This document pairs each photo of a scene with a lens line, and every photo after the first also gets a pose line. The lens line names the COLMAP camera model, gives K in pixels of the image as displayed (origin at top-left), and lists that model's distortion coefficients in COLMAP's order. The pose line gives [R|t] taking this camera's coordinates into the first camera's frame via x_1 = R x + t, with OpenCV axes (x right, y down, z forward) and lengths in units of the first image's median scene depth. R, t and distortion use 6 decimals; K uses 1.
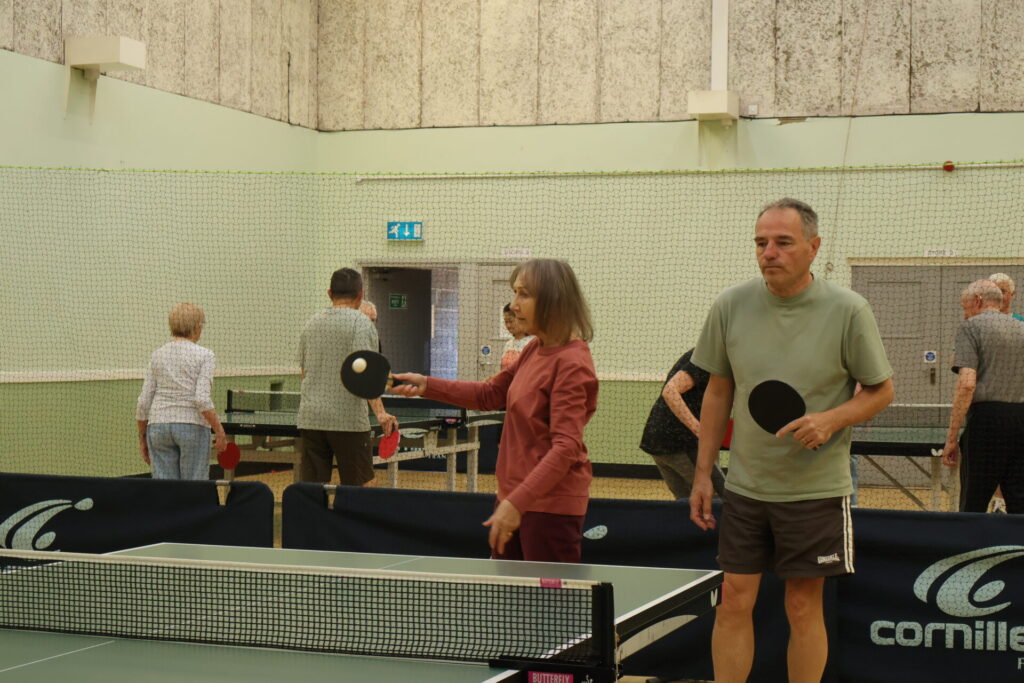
lens RADIAL K [[1806.1, 0, 512.0], [0, 1806.1, 341.5], [0, 0, 1]] dist [0.009014, 0.080152]
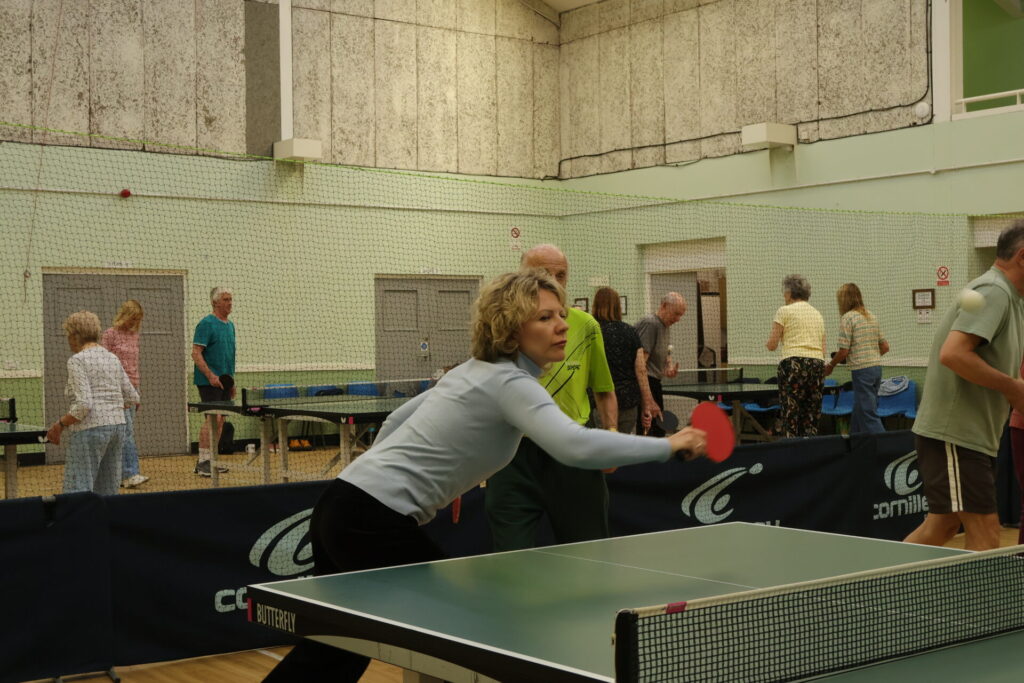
lens RADIAL K [[1432.8, 0, 512.0], [0, 1432.8, 341.5], [0, 0, 1]] dist [0.019708, 0.027546]
pose [[0.547179, -0.025070, 0.836640, -0.432513], [0.023968, 0.999611, 0.014277, -0.004571], [-0.836673, 0.012240, 0.547567, 0.254186]]
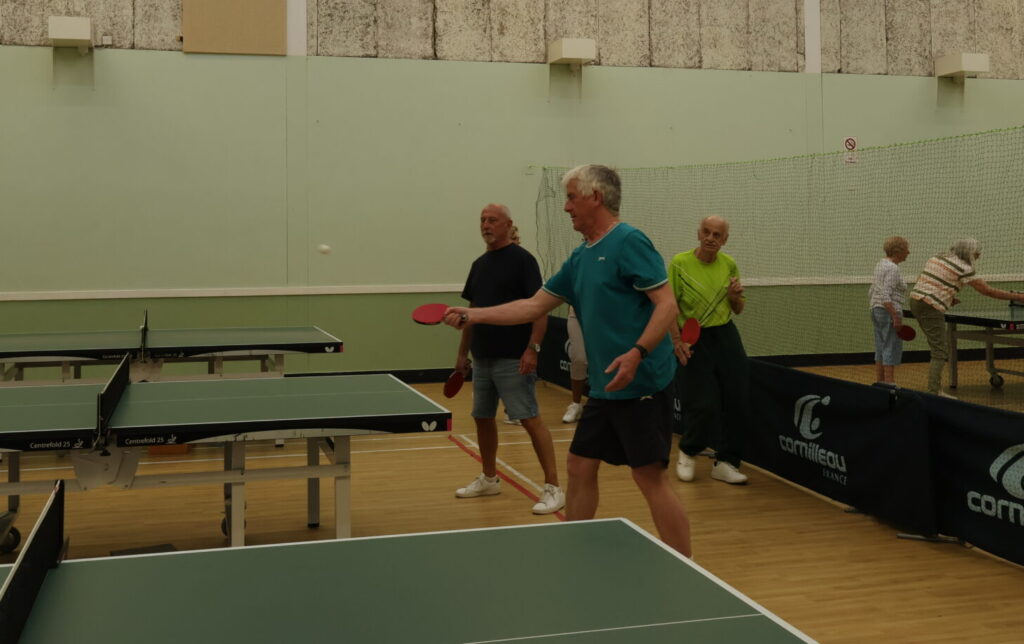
lens RADIAL K [[1129.2, 0, 512.0], [0, 1129.2, 322.0], [0, 0, 1]] dist [0.012351, 0.008584]
pose [[0.584204, 0.045063, -0.810355, 0.285091], [0.009667, 0.998000, 0.062467, -0.007611], [0.811549, -0.044327, 0.582600, 0.121416]]
